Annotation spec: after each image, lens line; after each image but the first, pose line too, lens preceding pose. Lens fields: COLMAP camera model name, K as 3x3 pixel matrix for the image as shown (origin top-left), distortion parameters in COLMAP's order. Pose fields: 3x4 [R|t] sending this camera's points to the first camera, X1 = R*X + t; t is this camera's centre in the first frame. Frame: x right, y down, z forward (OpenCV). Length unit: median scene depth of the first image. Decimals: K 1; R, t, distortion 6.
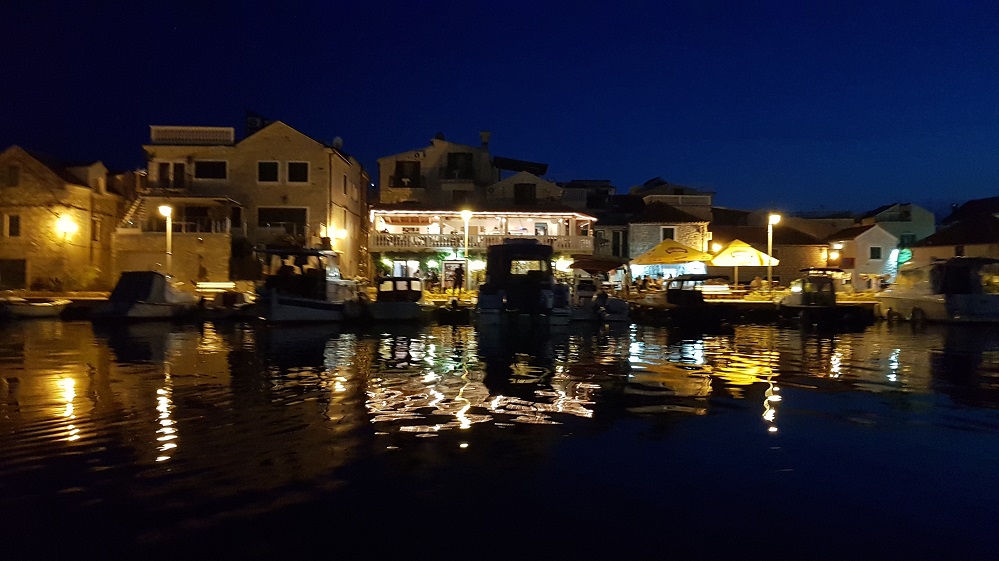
lens RADIAL K [[725.5, 0, 501.4], [0, 725.5, 301.1], [0, 0, 1]] dist [-0.026039, -0.003584]
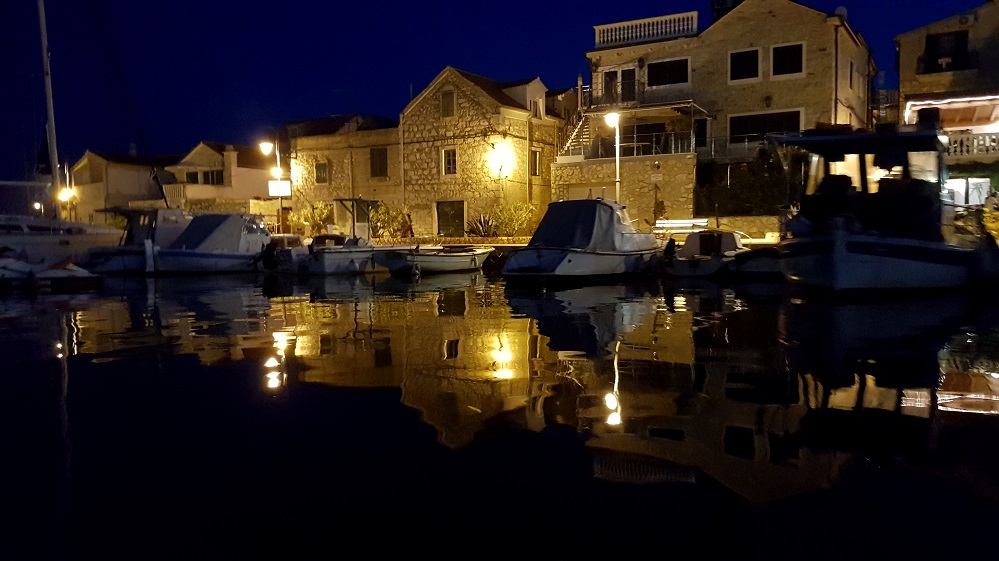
lens RADIAL K [[796.2, 0, 499.5], [0, 796.2, 280.5], [0, 0, 1]] dist [0.031668, -0.004690]
pose [[0.837493, 0.010666, -0.546344, -0.094076], [0.014354, 0.999035, 0.041506, -0.001109], [0.546260, -0.042603, 0.836532, 0.201422]]
